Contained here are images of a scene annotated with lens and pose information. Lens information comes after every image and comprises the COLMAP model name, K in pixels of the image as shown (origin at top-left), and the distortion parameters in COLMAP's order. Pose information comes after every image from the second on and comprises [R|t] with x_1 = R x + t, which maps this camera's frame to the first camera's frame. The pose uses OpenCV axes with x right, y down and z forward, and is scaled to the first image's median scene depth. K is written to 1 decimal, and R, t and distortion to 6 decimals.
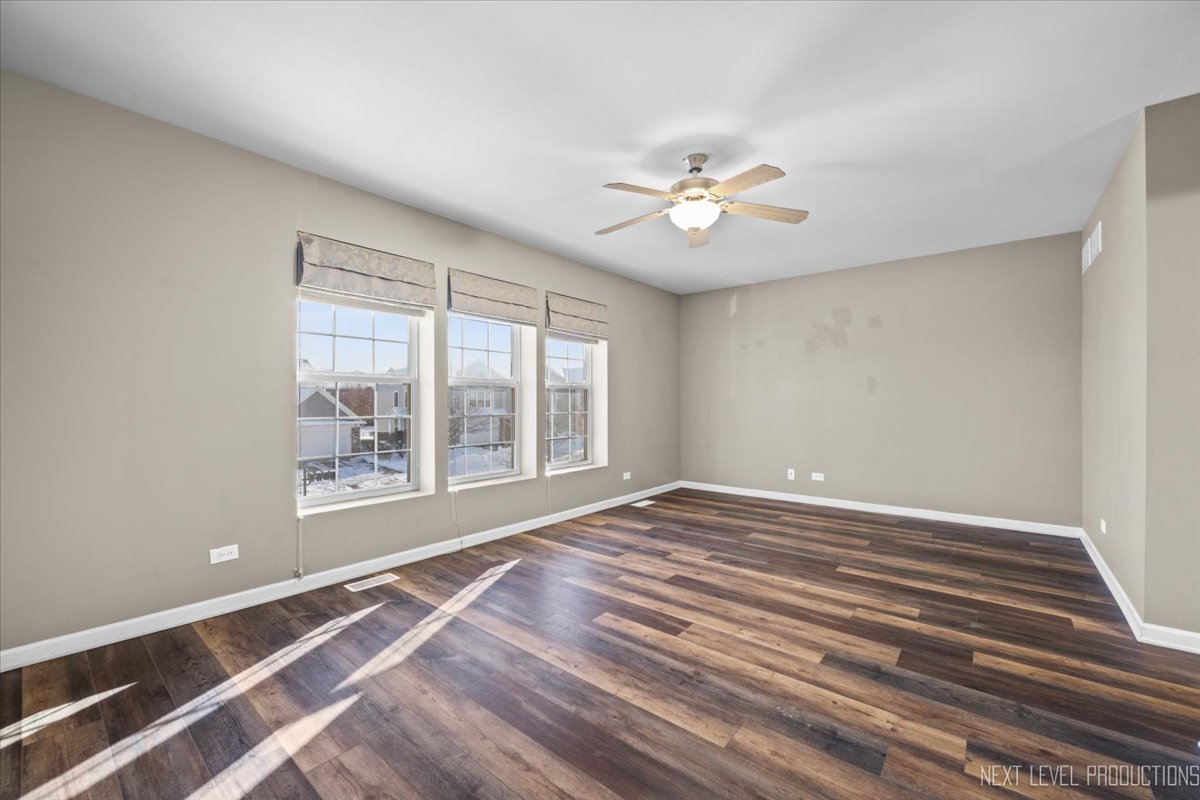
lens RADIAL K [[478.9, 0, 596.3], [0, 478.9, 397.9], [0, 0, 1]] dist [-0.005874, 0.000239]
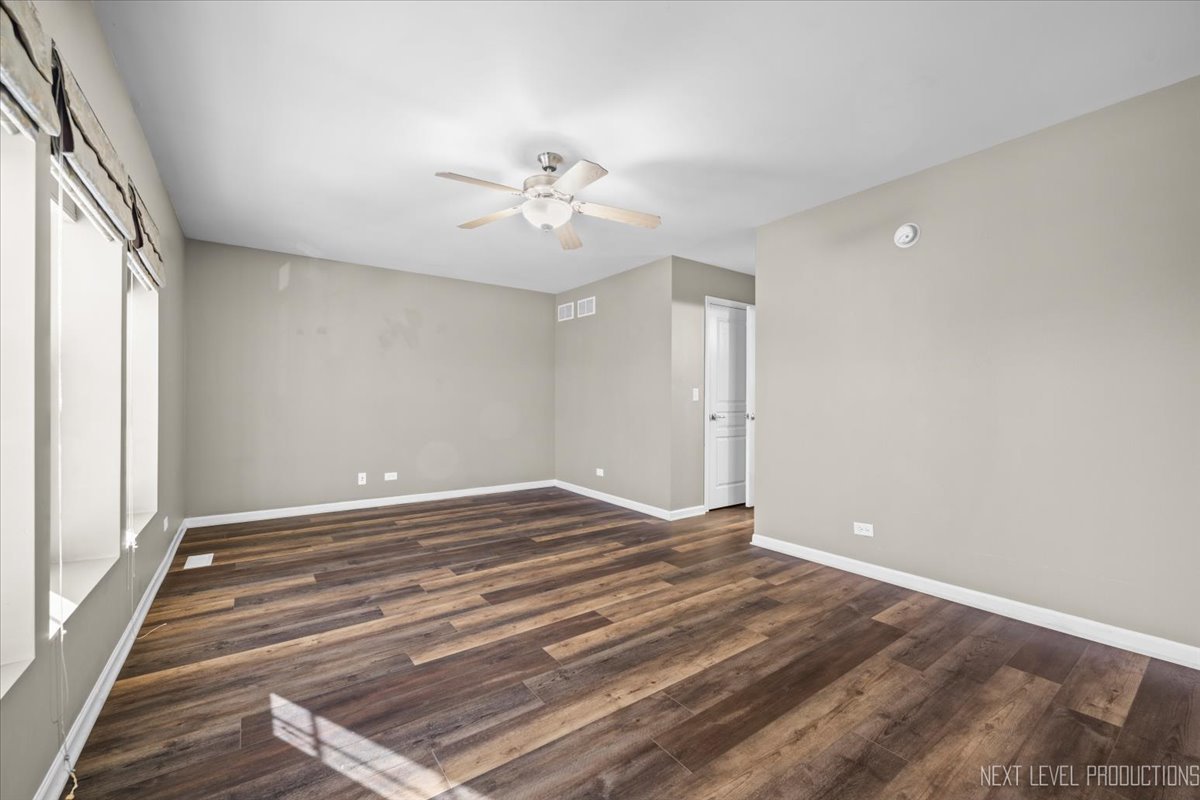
lens RADIAL K [[478.9, 0, 596.3], [0, 478.9, 397.9], [0, 0, 1]] dist [-0.005874, 0.000239]
pose [[0.252161, 0.007054, 0.967660, -0.721386], [-0.012650, 0.999912, -0.003993, 0.003180], [-0.967603, -0.011234, 0.252228, 0.640193]]
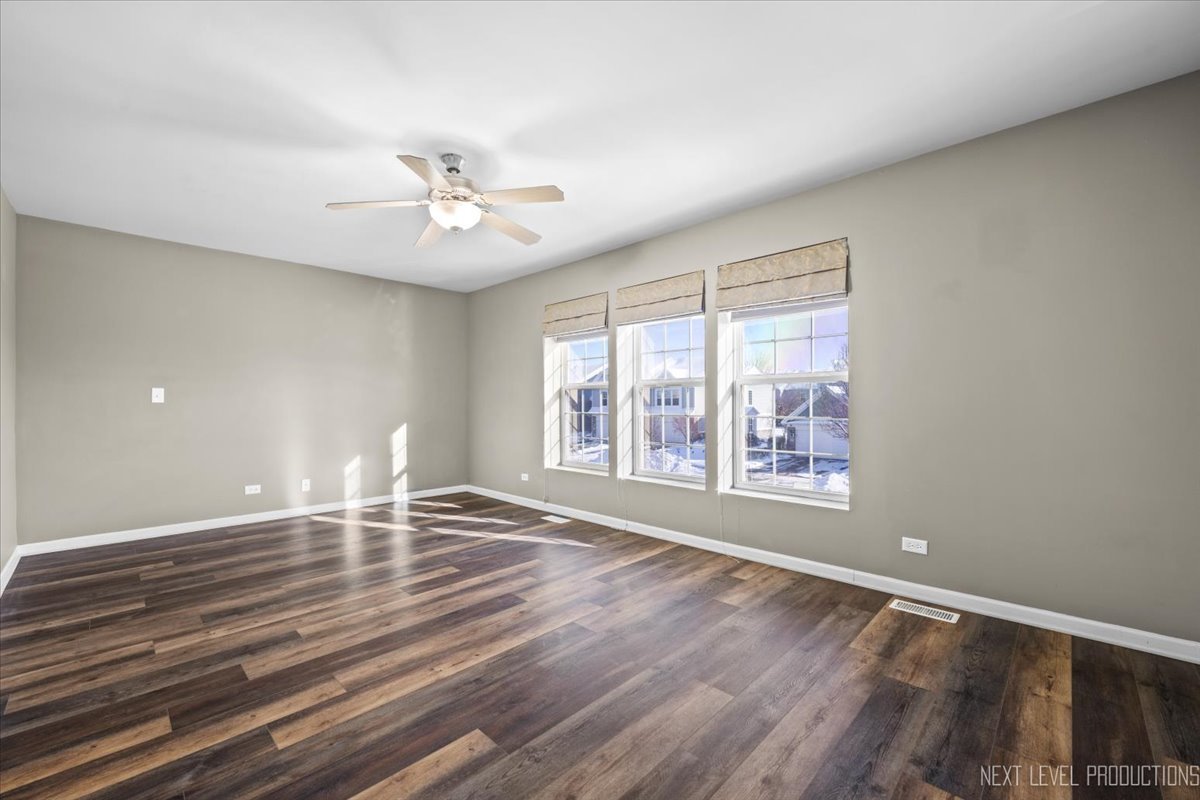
lens RADIAL K [[483.1, 0, 598.6], [0, 483.1, 405.1], [0, 0, 1]] dist [-0.003698, 0.000063]
pose [[-0.078729, 0.005272, -0.996882, 1.163509], [0.013670, 0.999898, 0.004209, 0.008936], [0.996802, -0.013296, -0.078793, 1.353375]]
